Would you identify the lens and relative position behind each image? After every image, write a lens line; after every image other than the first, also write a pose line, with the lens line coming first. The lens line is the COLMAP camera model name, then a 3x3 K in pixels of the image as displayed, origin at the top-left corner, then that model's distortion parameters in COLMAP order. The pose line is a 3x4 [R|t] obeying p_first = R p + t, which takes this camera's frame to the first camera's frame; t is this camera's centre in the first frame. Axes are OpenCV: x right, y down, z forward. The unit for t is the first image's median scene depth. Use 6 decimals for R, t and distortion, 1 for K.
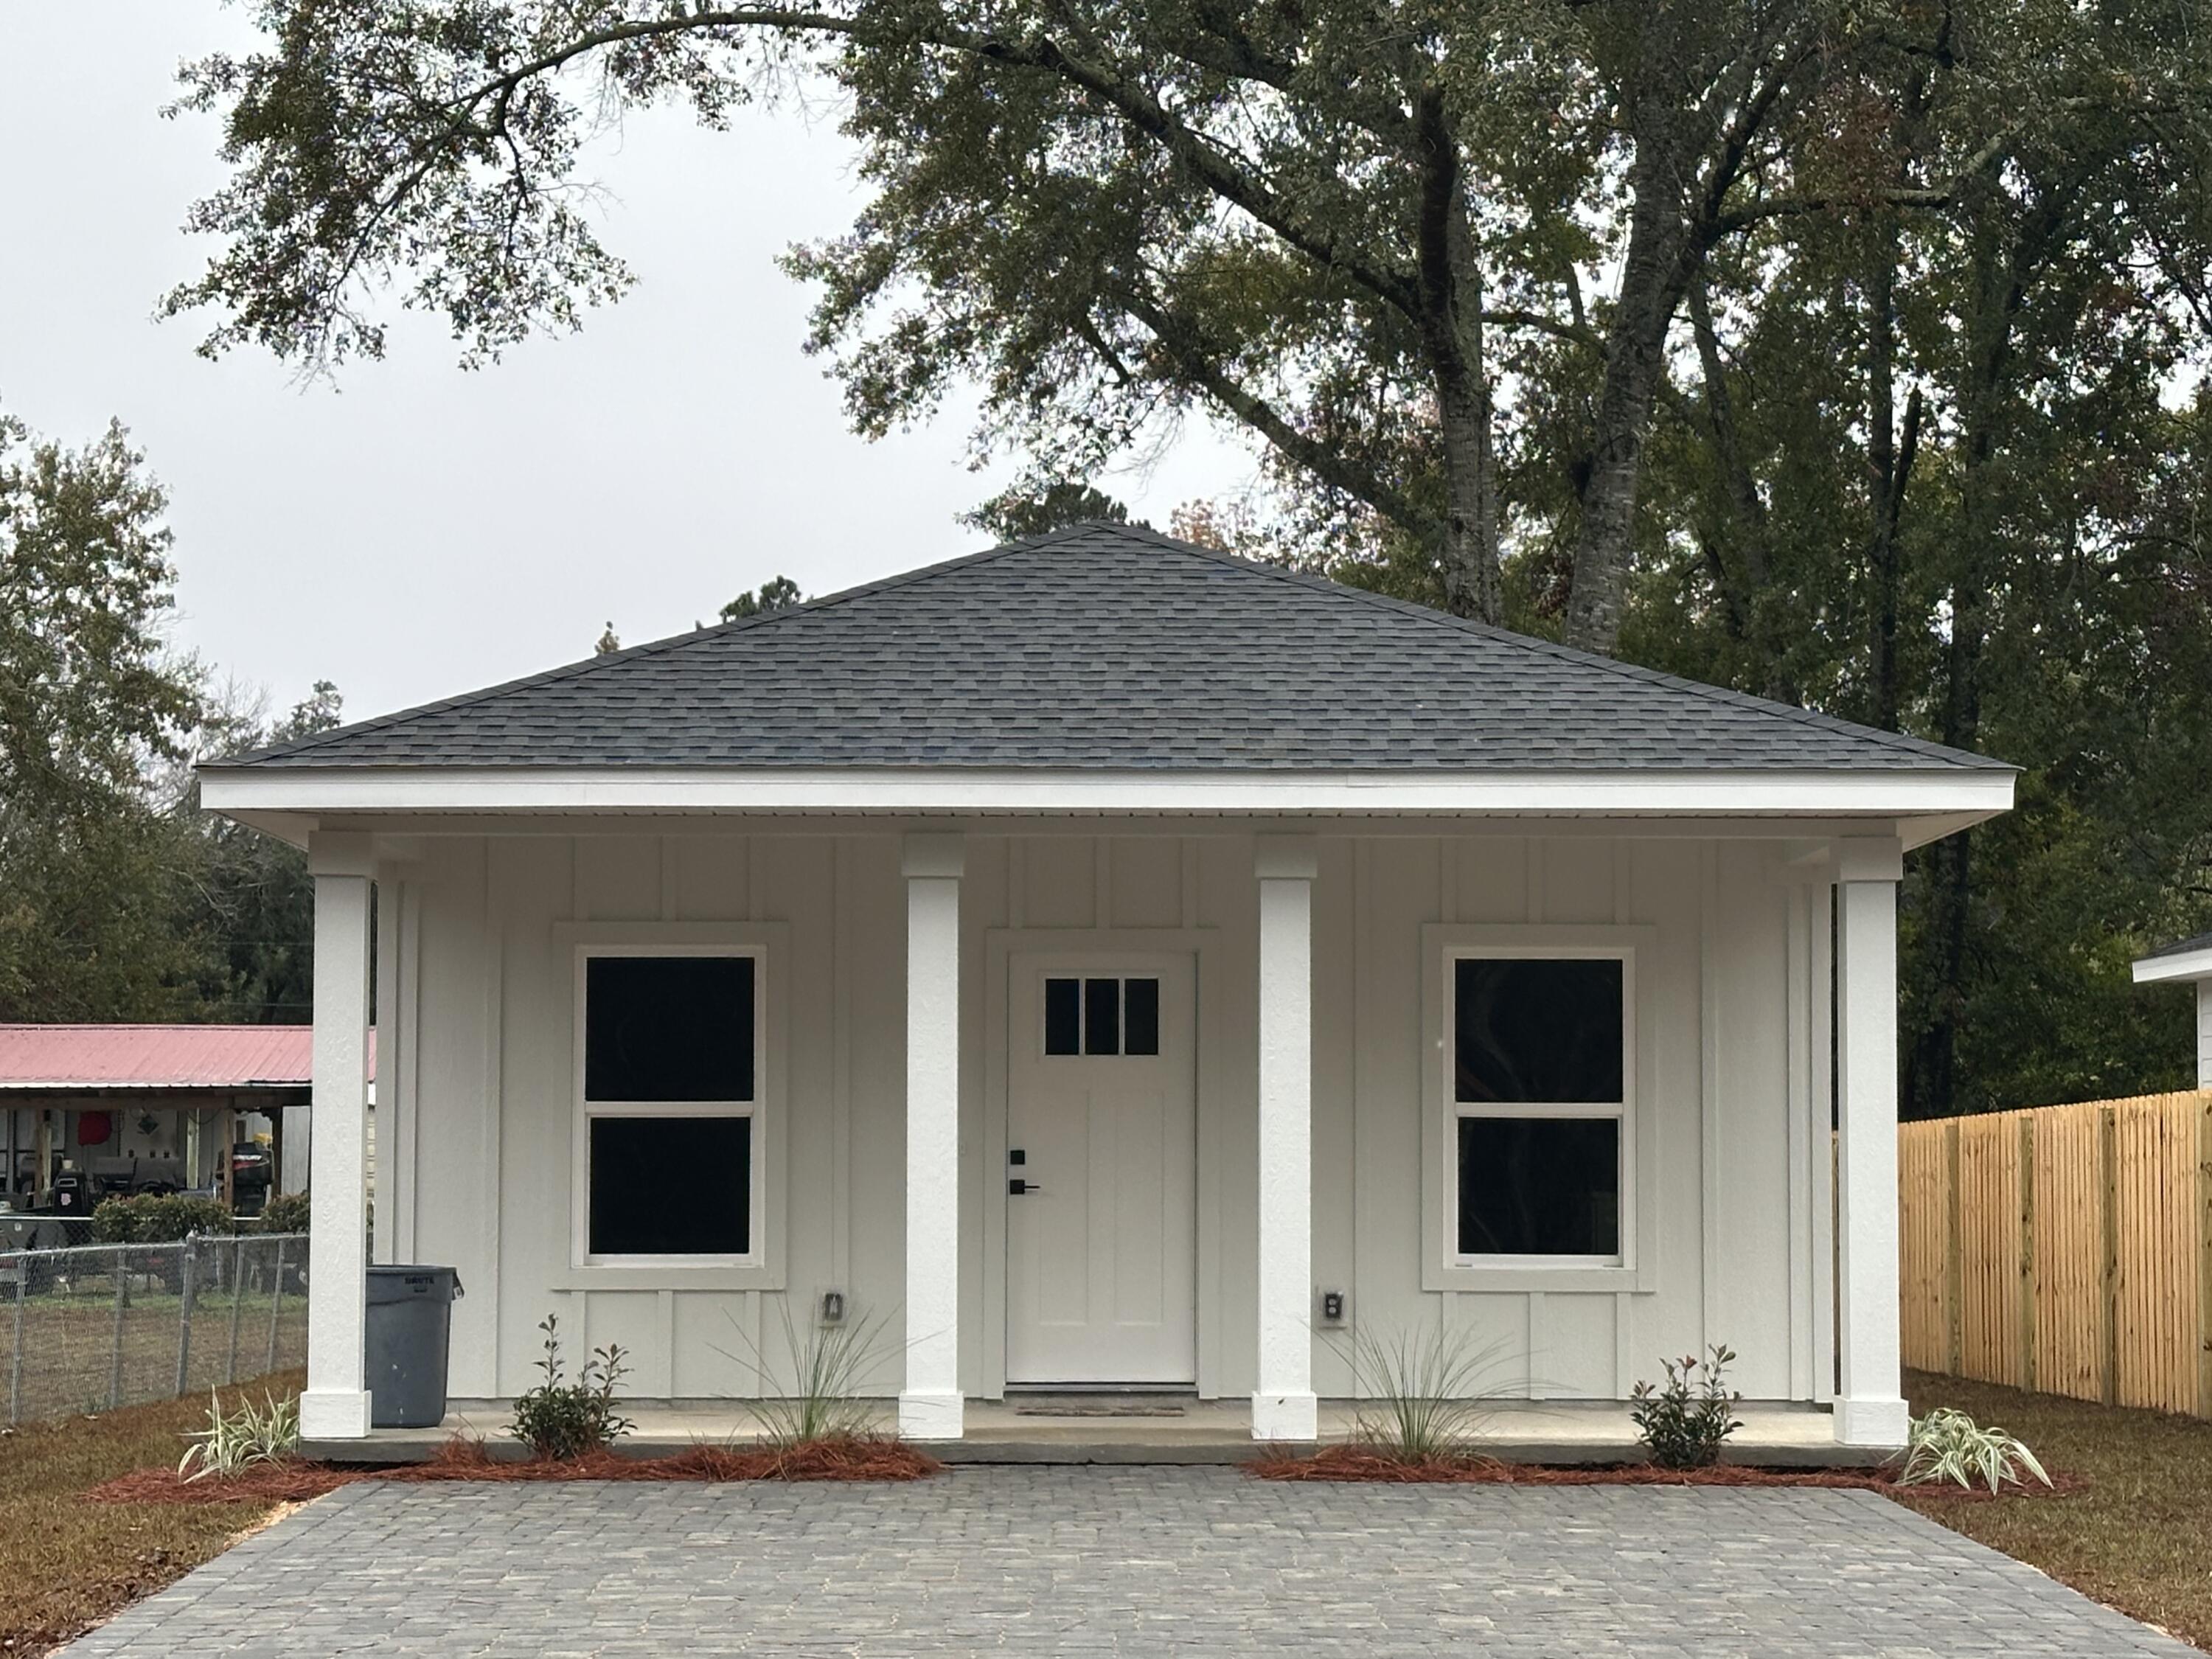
lens RADIAL K [[4720.3, 0, 1119.9], [0, 4720.3, 834.1], [0, 0, 1]] dist [0.115694, 0.000000]
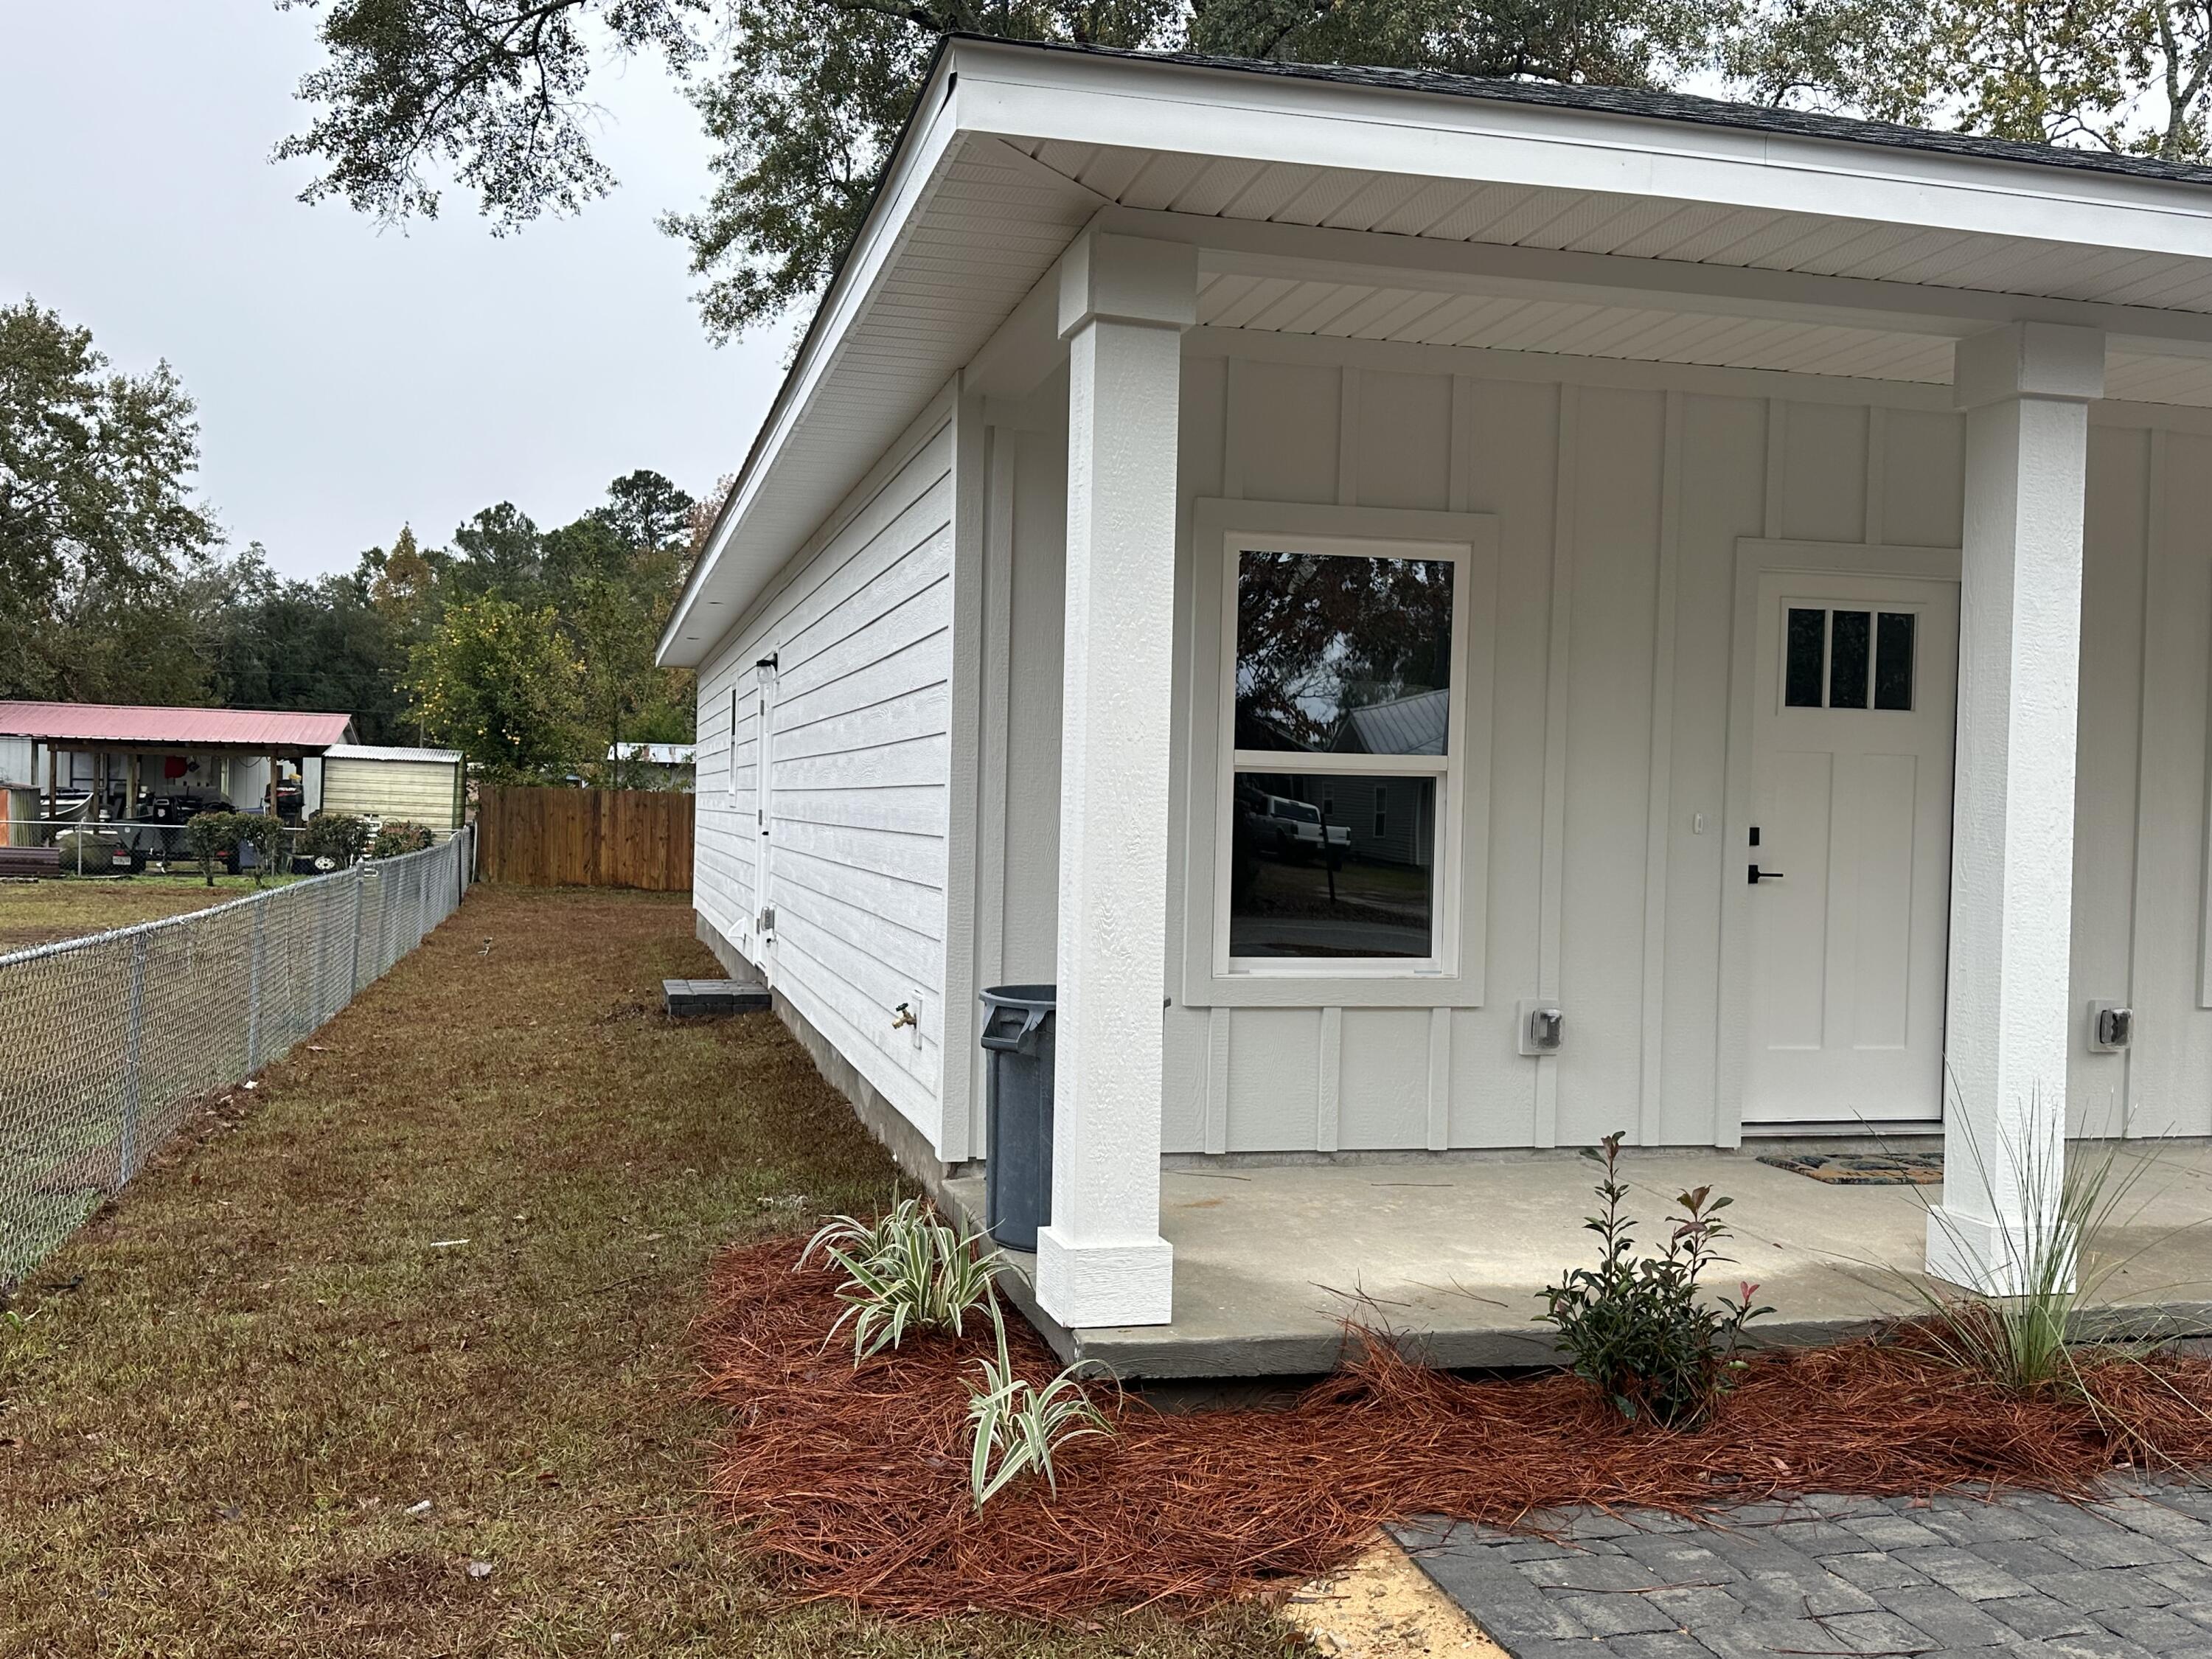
lens RADIAL K [[1992.0, 0, 1055.4], [0, 1992.0, 838.1], [0, 0, 1]] dist [0.035312, -0.051351]
pose [[0.973013, 0.016711, 0.230143, -0.112002], [-0.037035, 0.995754, 0.084279, 0.024124], [-0.227758, -0.090528, 0.969500, 0.377713]]
